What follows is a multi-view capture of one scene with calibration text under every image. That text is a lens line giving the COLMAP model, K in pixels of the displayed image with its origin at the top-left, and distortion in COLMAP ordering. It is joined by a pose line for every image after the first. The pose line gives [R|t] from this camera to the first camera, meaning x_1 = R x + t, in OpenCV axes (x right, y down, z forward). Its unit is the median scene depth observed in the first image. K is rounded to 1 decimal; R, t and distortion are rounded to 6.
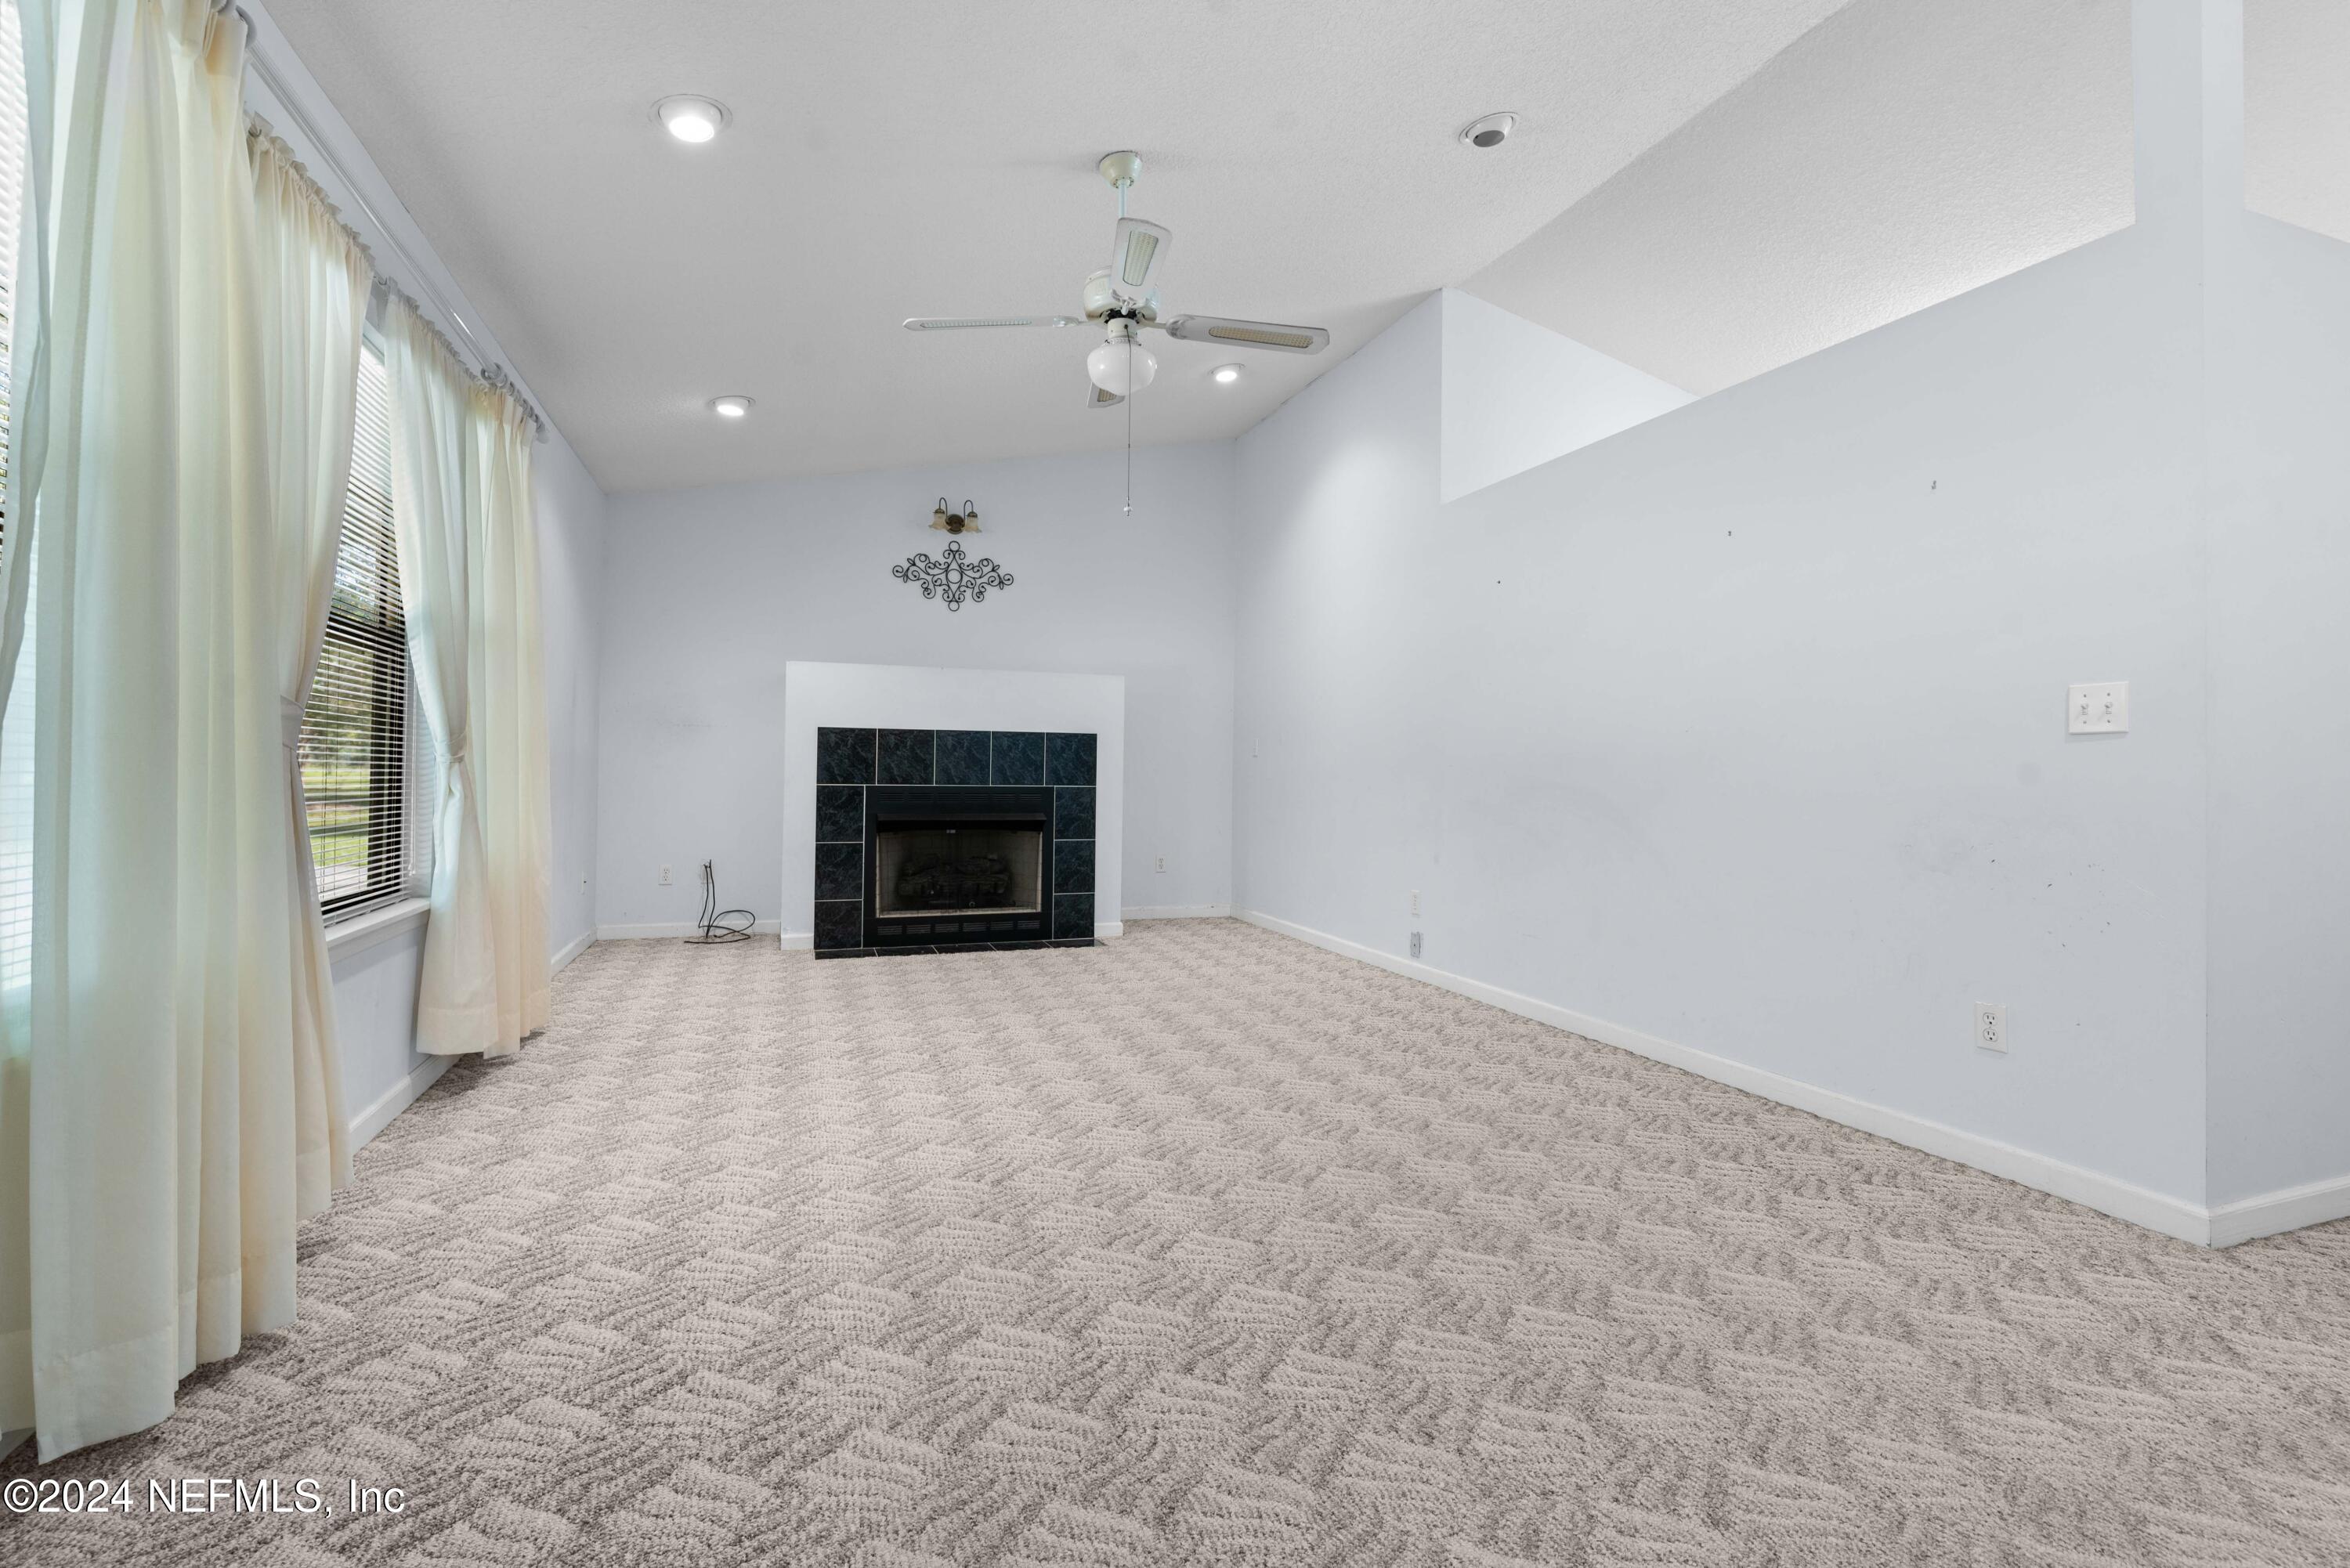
lens RADIAL K [[1041.1, 0, 1170.6], [0, 1041.1, 759.1], [0, 0, 1]] dist [0.000865, -0.000095]
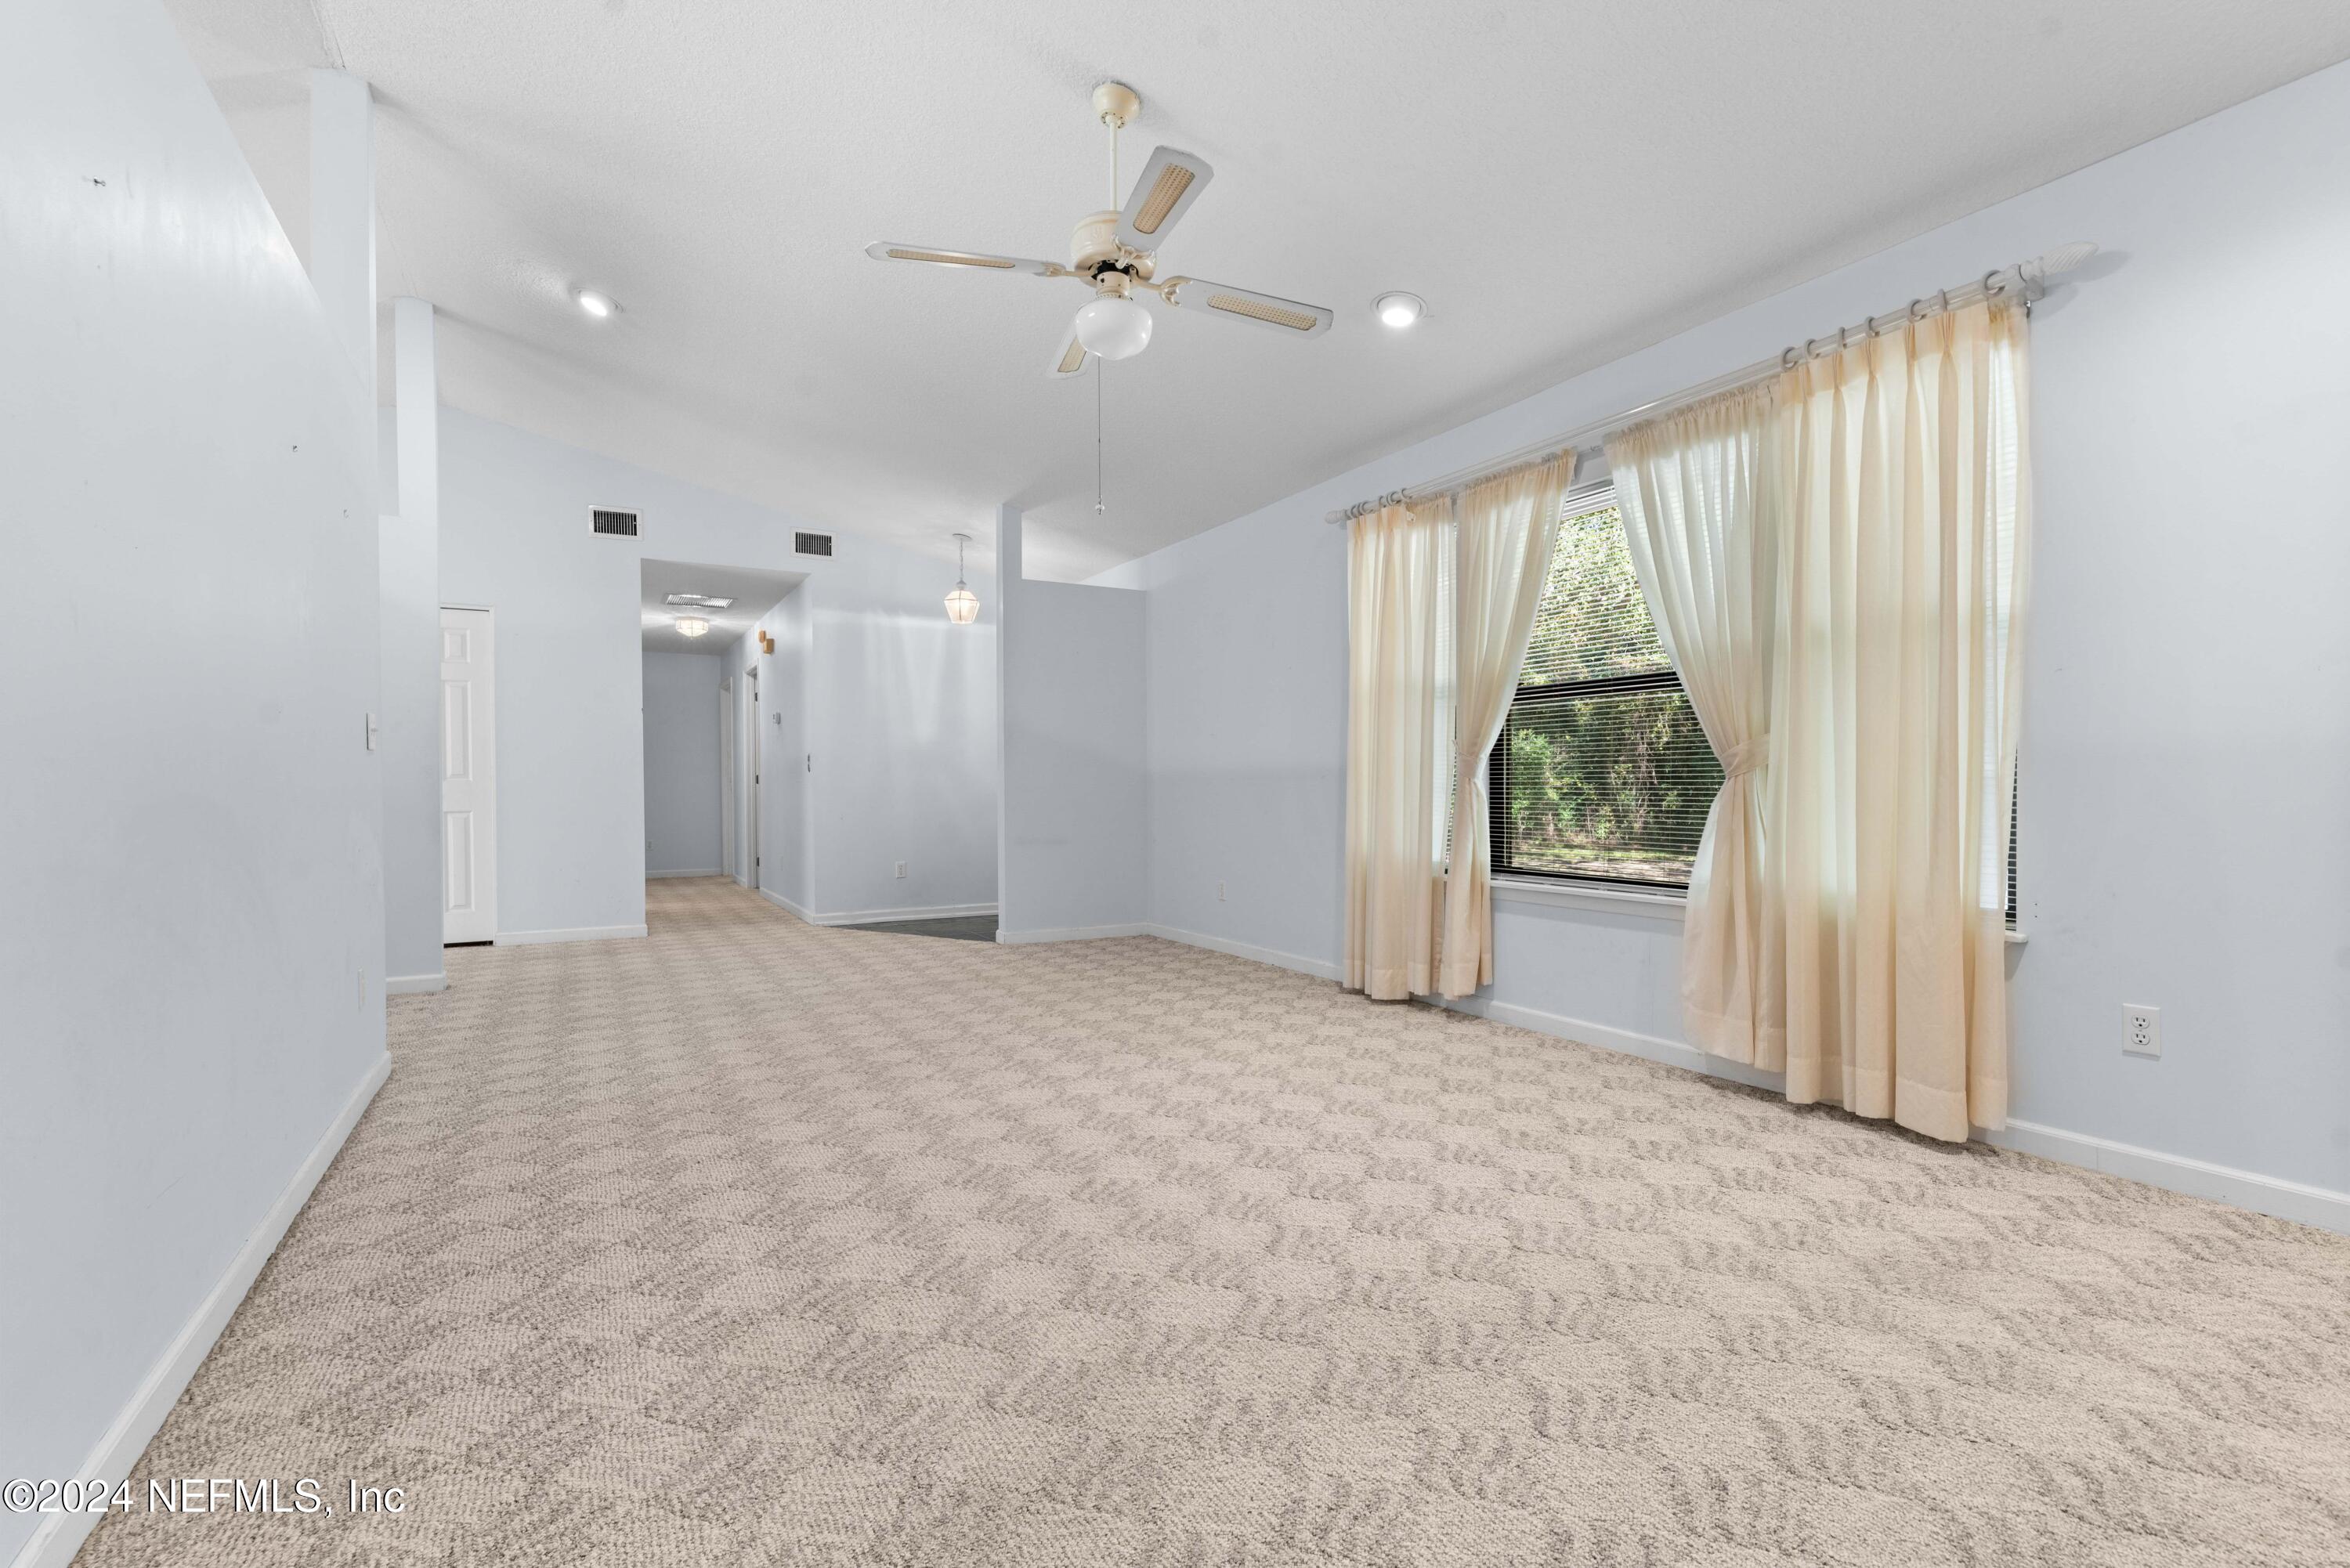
lens RADIAL K [[1053.6, 0, 1158.8], [0, 1053.6, 796.7], [0, 0, 1]] dist [-0.000611, -0.000046]
pose [[-0.987643, -0.007074, -0.156558, 0.030510], [-0.006450, 0.999969, -0.004496, 0.015901], [0.156585, -0.003430, -0.987659, 1.075376]]
